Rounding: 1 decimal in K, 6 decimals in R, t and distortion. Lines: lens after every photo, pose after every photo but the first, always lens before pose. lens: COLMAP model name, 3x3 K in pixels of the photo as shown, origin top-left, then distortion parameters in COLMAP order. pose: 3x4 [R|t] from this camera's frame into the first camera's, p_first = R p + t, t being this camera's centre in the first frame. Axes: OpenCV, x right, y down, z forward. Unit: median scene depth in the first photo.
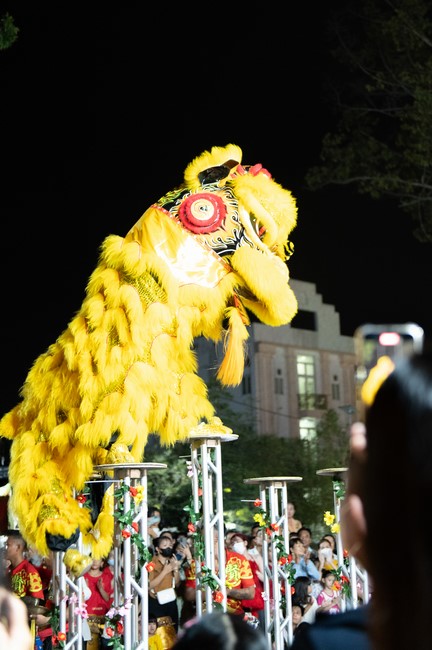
lens RADIAL K [[891.9, 0, 216.0], [0, 891.9, 327.6], [0, 0, 1]] dist [-0.001348, 0.000000]
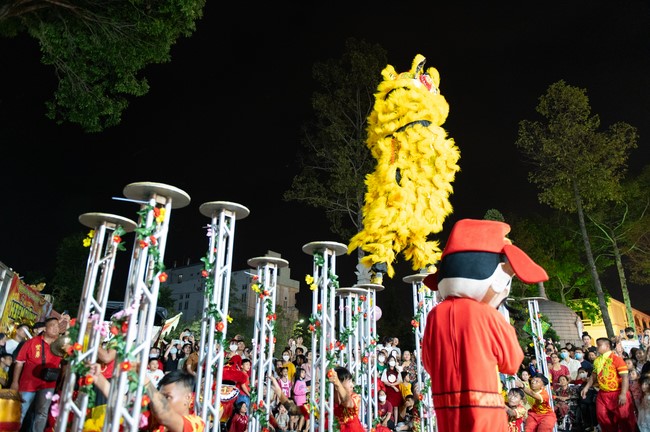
lens RADIAL K [[408.0, 0, 309.4], [0, 408.0, 228.3], [0, 0, 1]] dist [-0.000218, 0.000885]
pose [[0.978010, 0.116516, 0.172978, 0.009899], [-0.095209, 0.987354, -0.126760, 0.214887], [-0.185560, 0.107503, 0.976735, 0.380994]]
